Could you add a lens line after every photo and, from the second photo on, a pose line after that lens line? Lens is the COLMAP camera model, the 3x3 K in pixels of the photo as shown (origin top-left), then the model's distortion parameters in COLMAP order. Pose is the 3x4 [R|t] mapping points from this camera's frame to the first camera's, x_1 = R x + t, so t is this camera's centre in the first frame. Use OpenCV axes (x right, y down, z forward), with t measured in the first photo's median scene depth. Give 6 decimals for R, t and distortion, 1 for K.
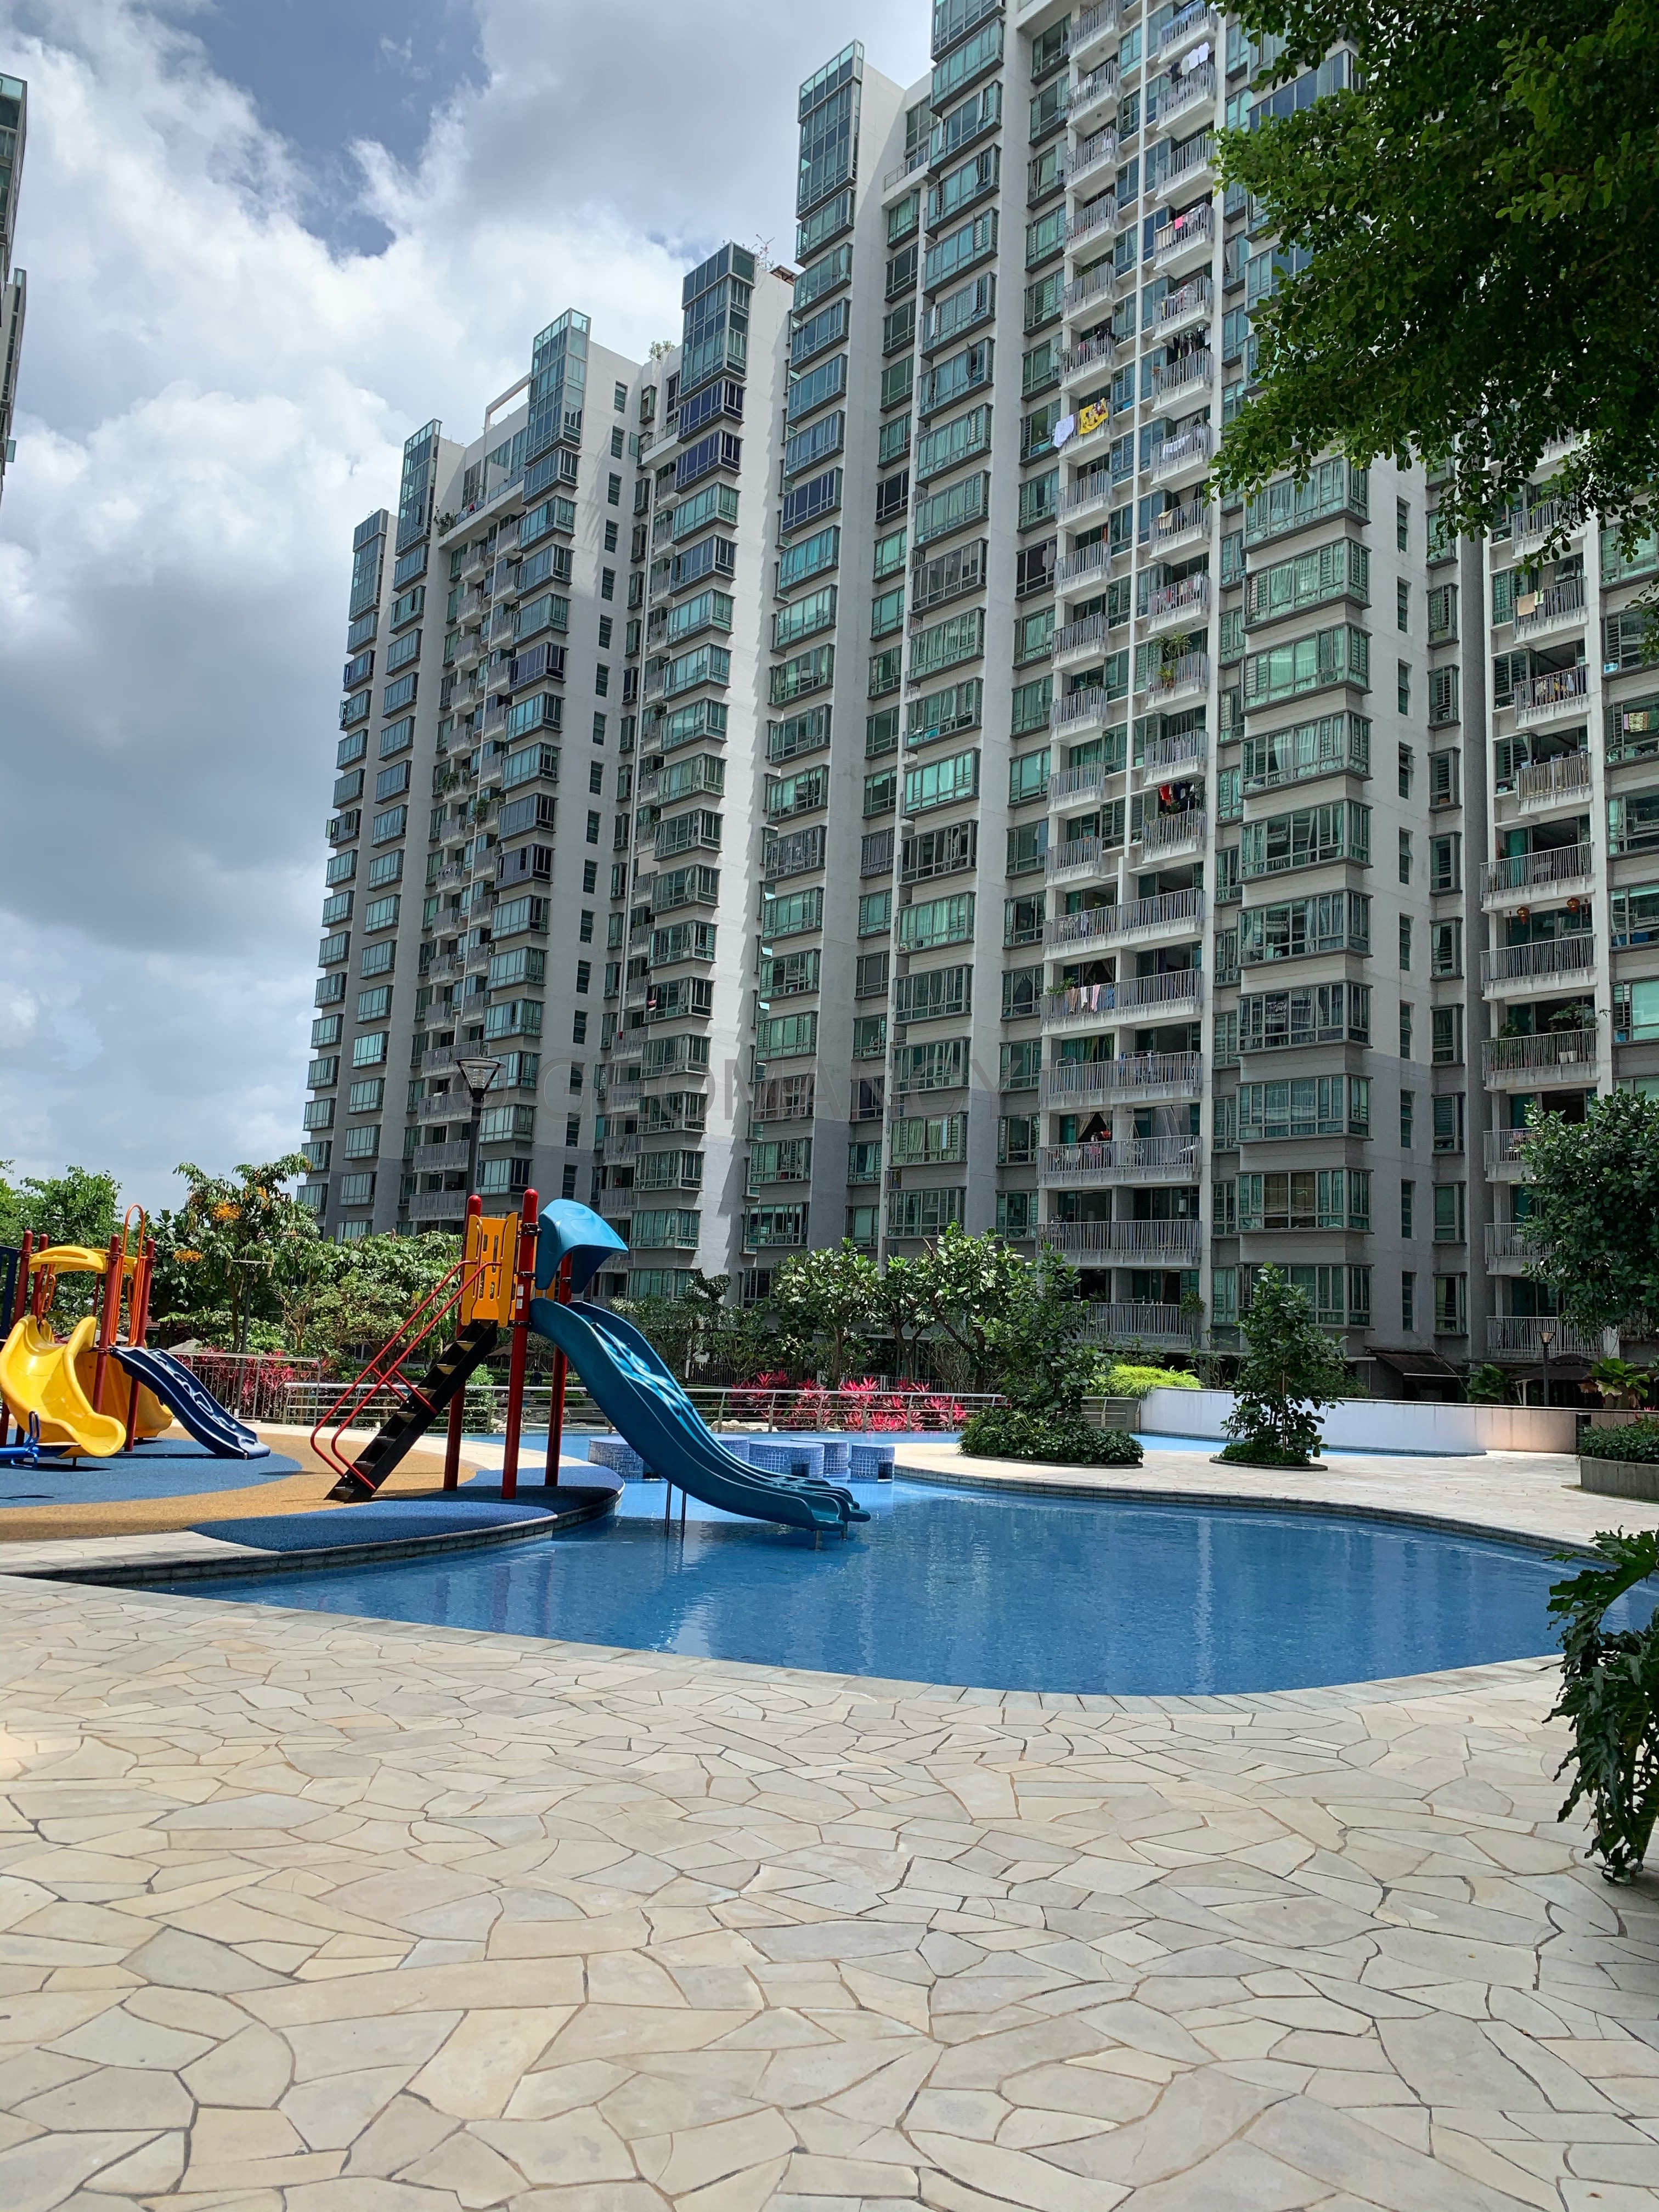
lens RADIAL K [[1686.4, 0, 834.6], [0, 1686.4, 1073.4], [0, 0, 1]] dist [0.165330, 0.001126]
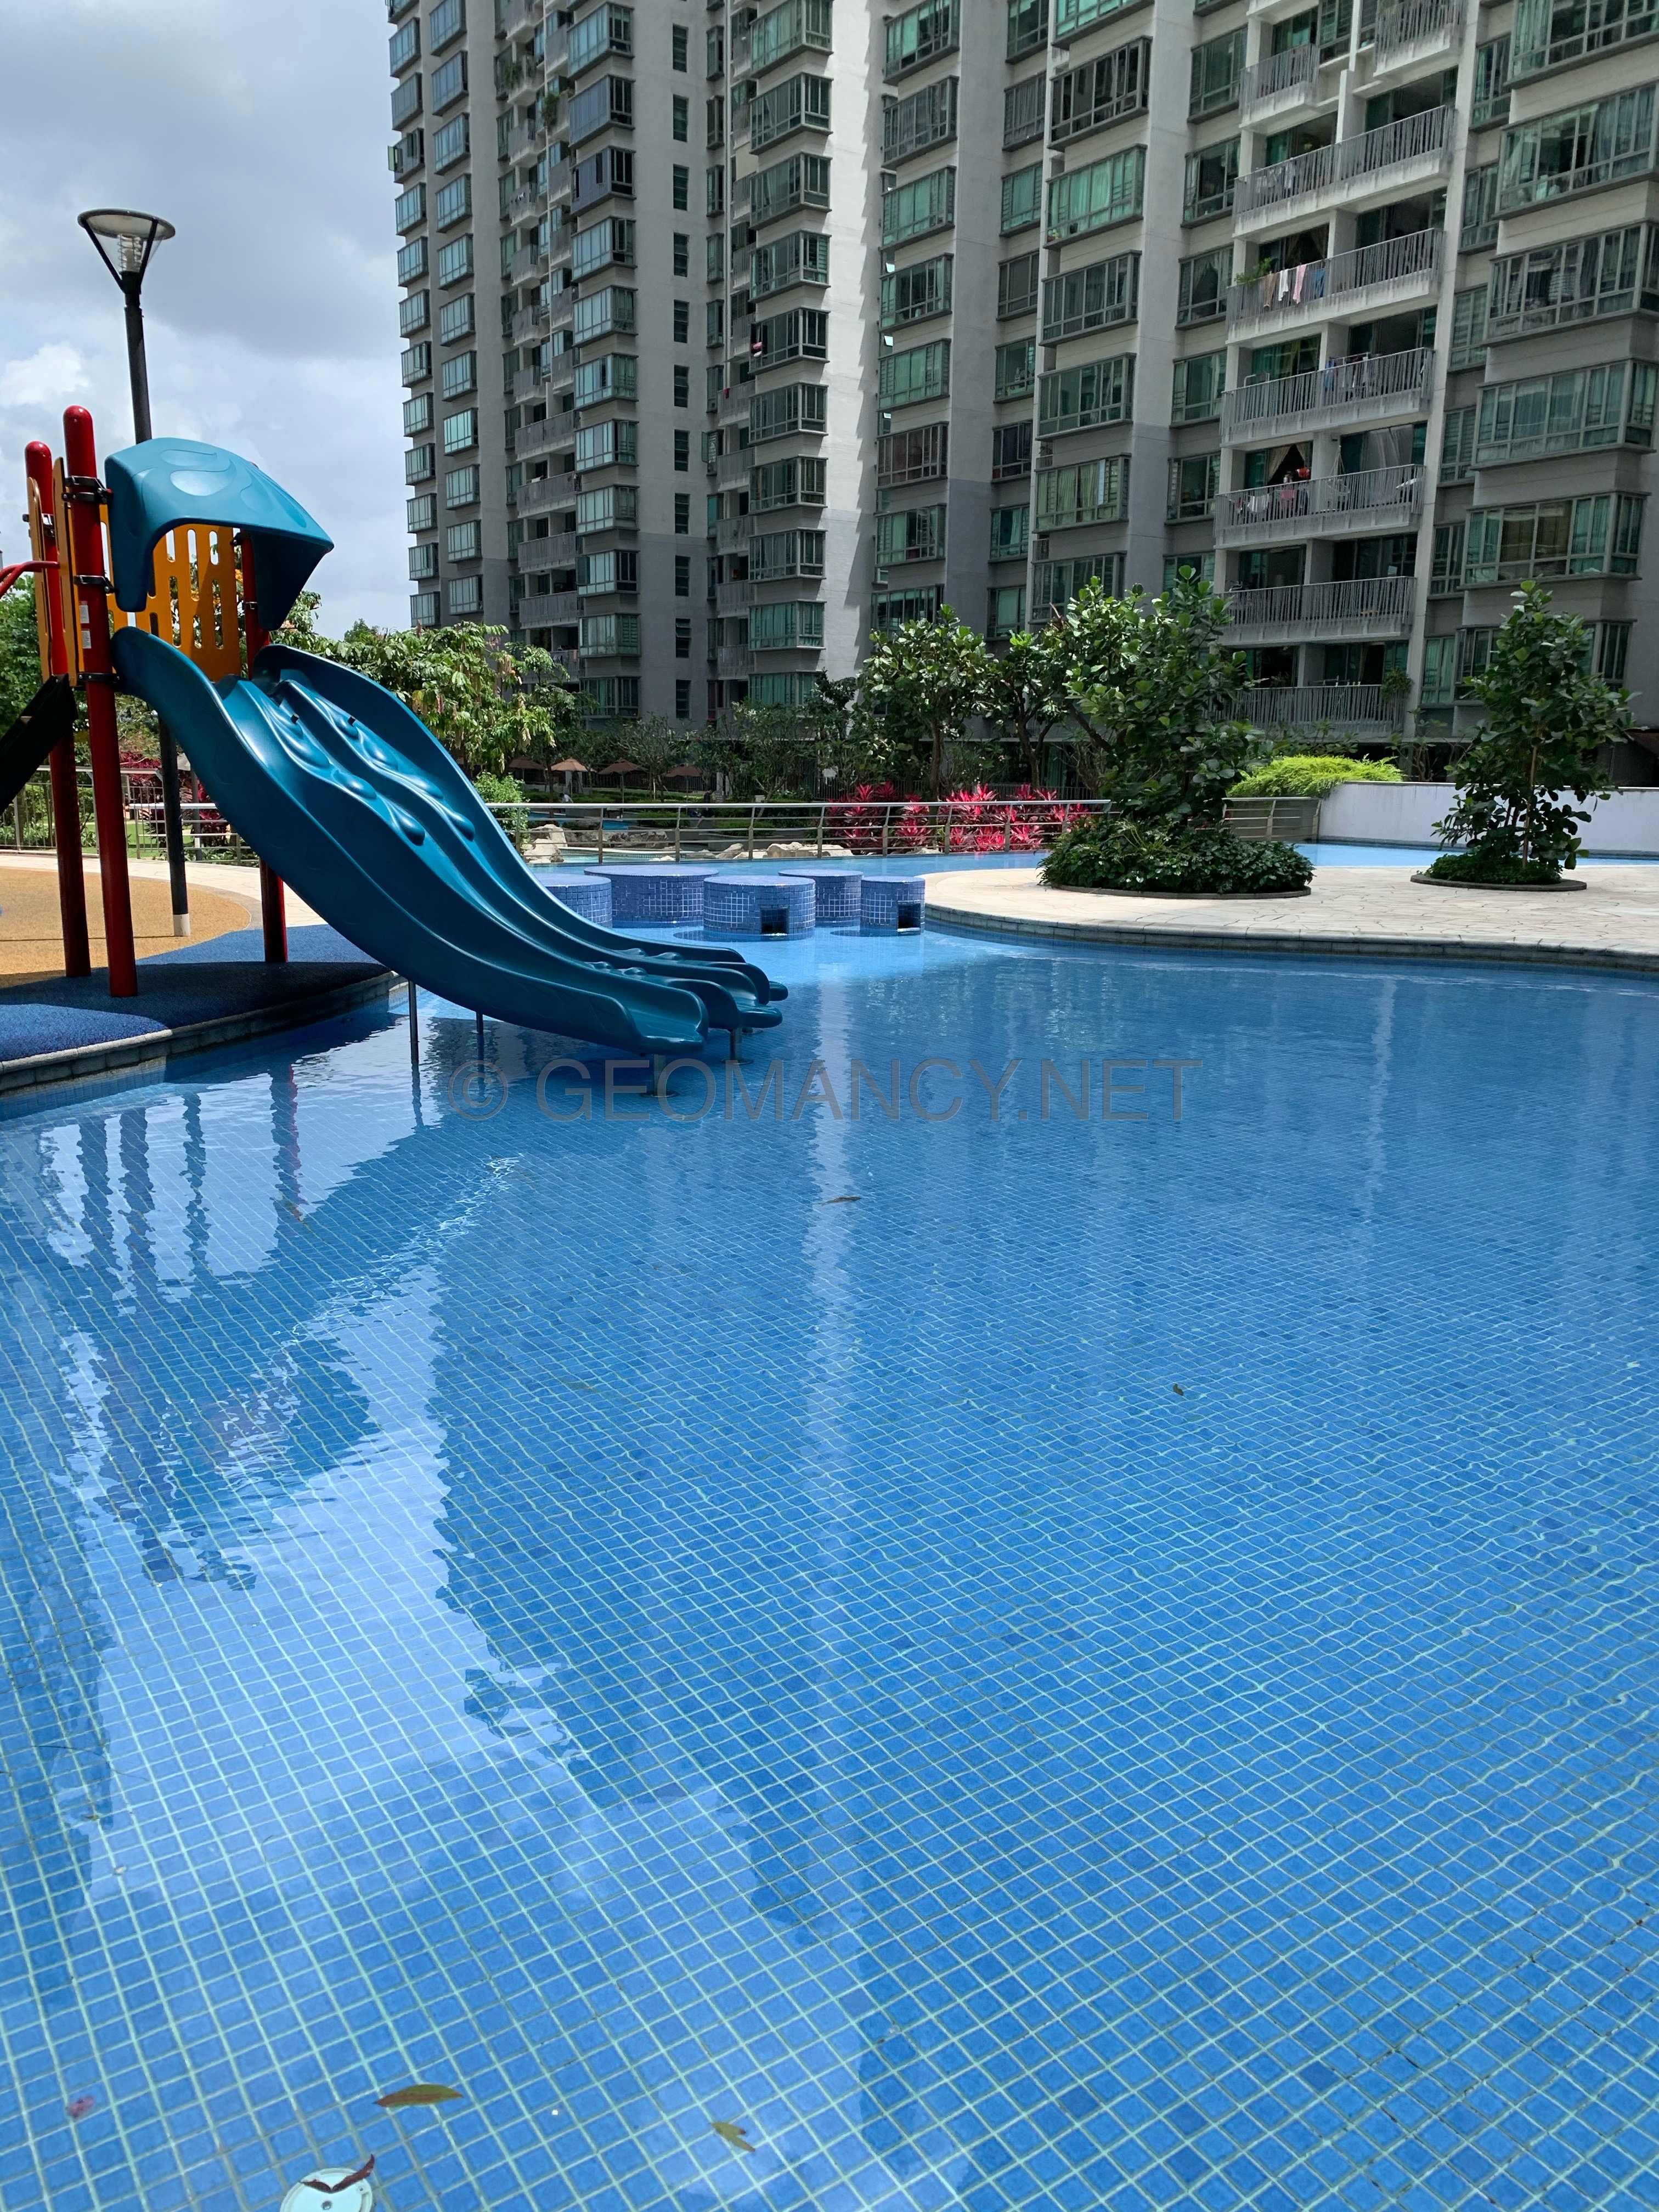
lens RADIAL K [[1682.3, 0, 829.5], [0, 1682.3, 1106.0], [0, 0, 1]] dist [0.005772, 0.010073]
pose [[0.993524, -0.006449, -0.113435, 0.024756], [0.046075, 0.935478, 0.350369, 0.024728], [0.103857, -0.353327, 0.929717, 0.123889]]
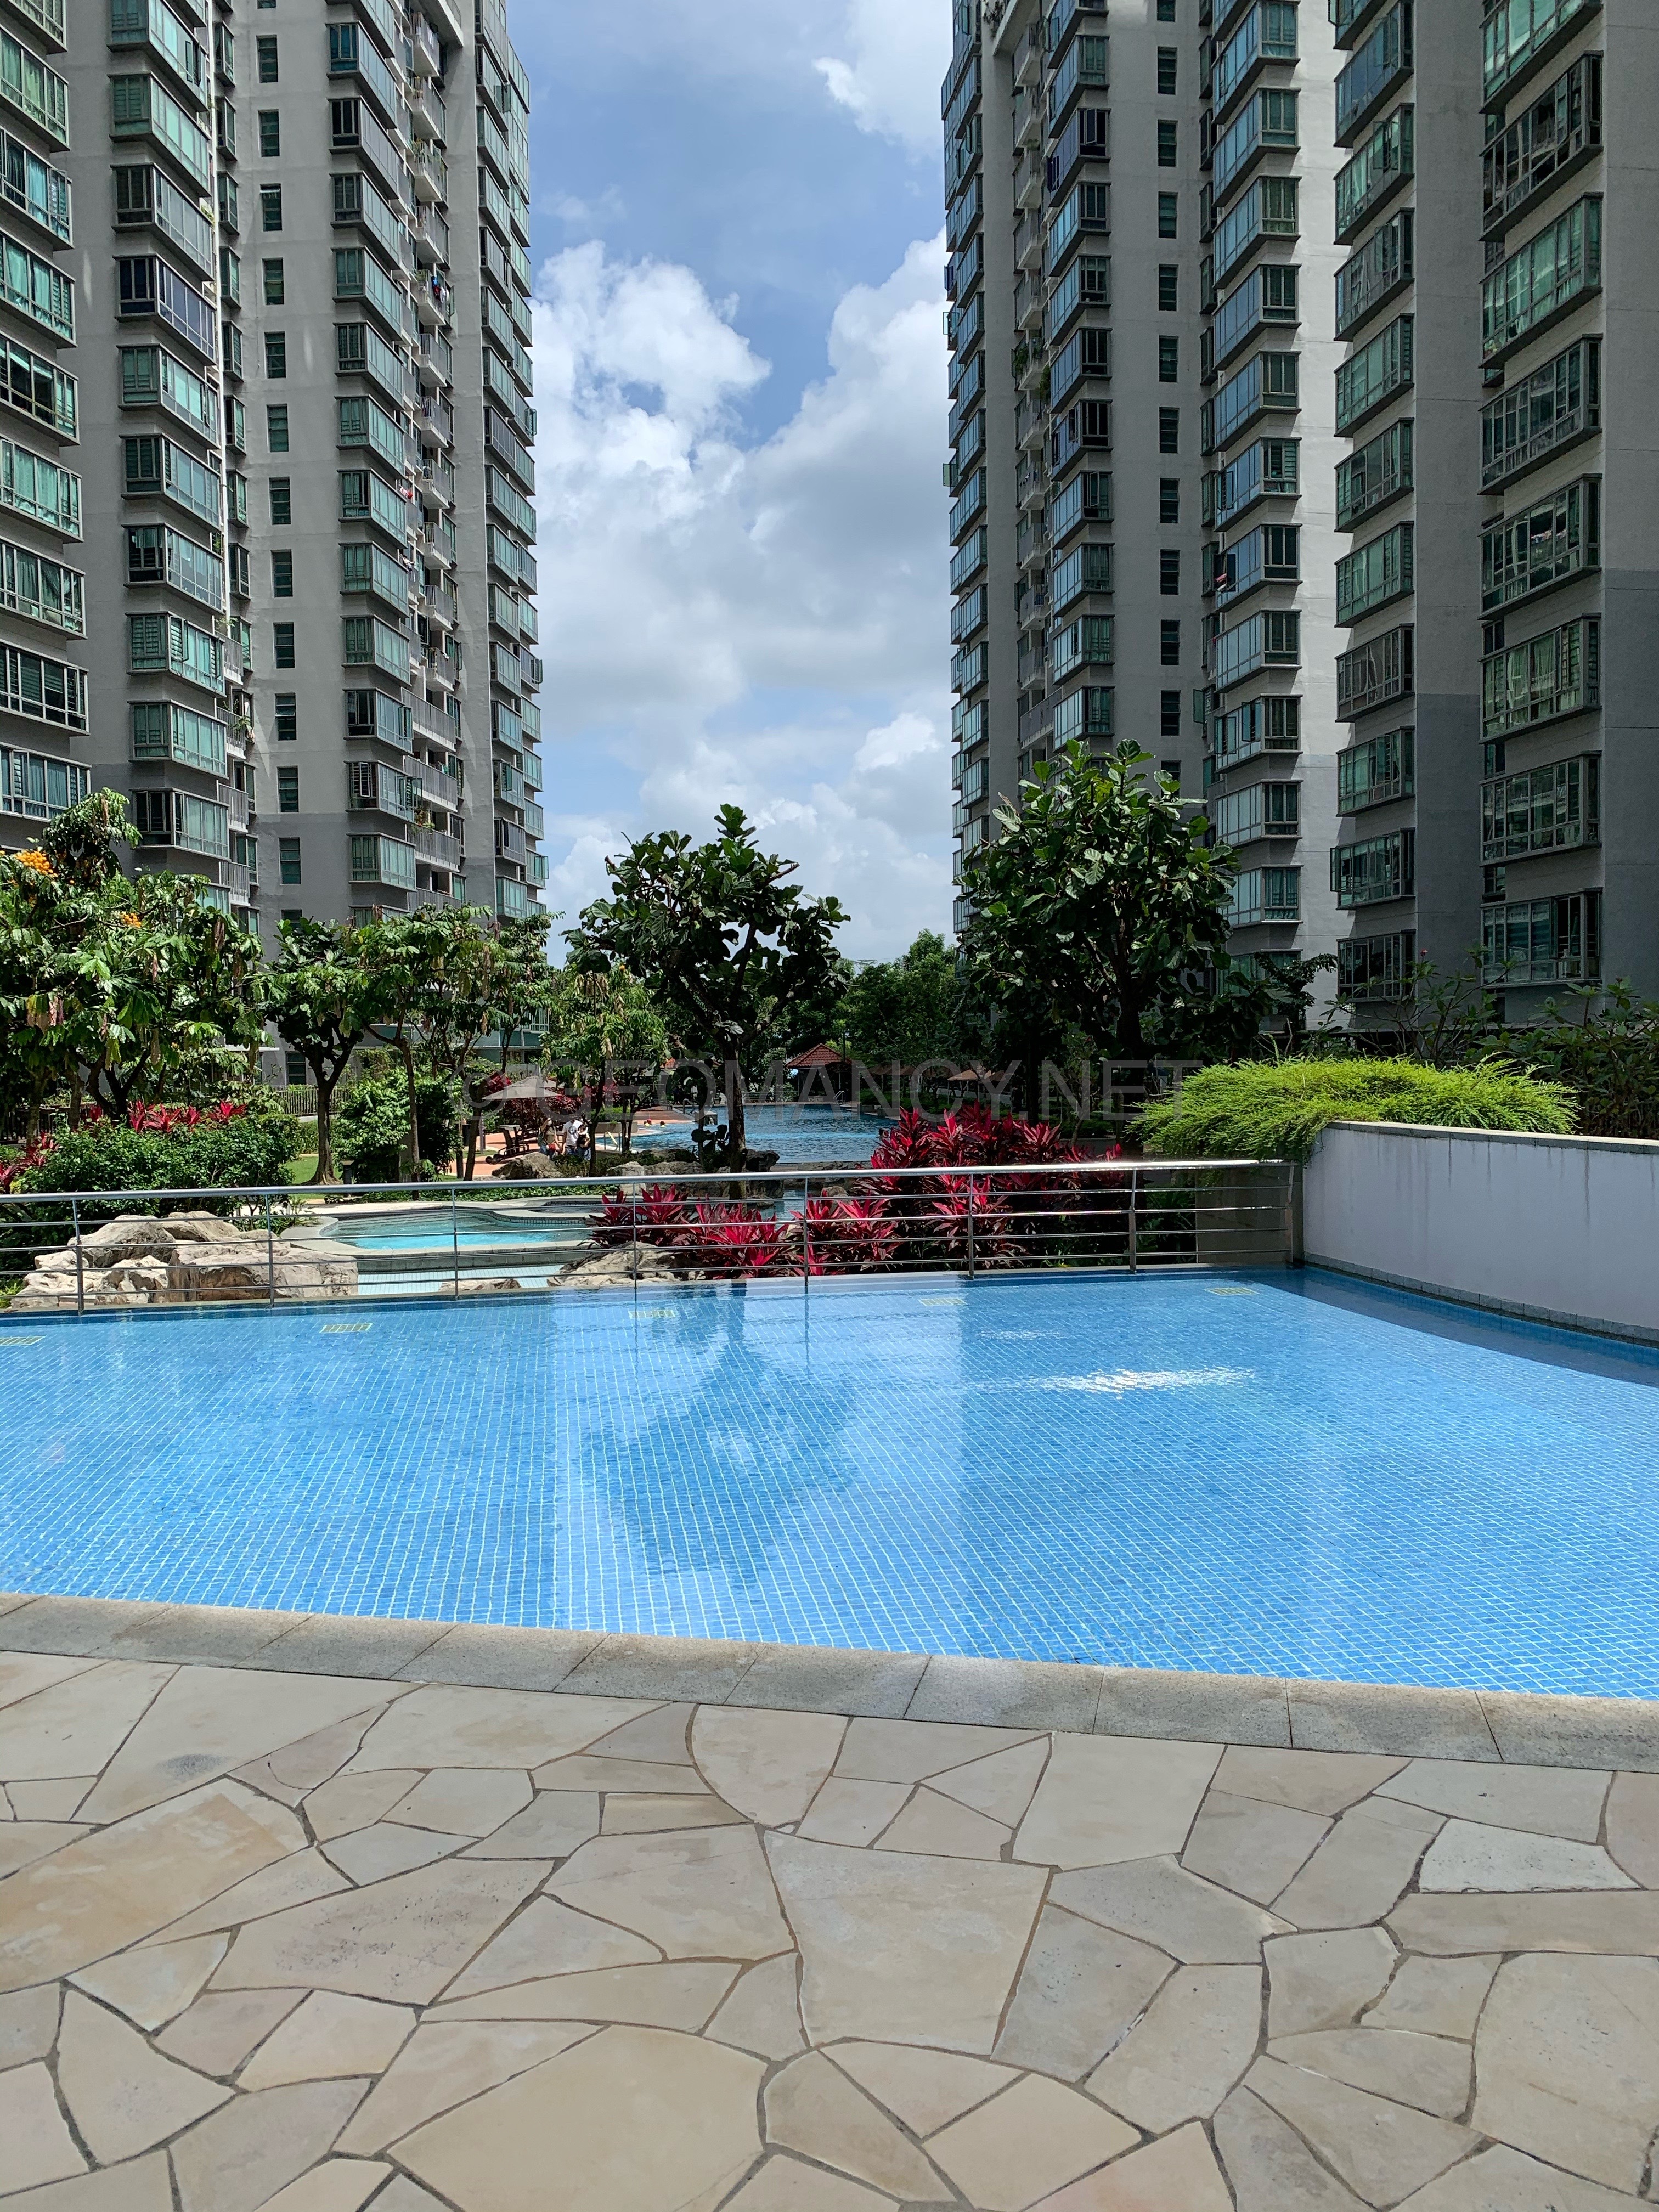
lens RADIAL K [[1682.3, 0, 829.5], [0, 1682.3, 1106.0], [0, 0, 1]] dist [0.005772, 0.010073]
pose [[0.849833, -0.038952, -0.525611, 0.142597], [0.132564, 0.981003, 0.141634, 0.066271], [0.510109, -0.190042, 0.838852, 0.368126]]
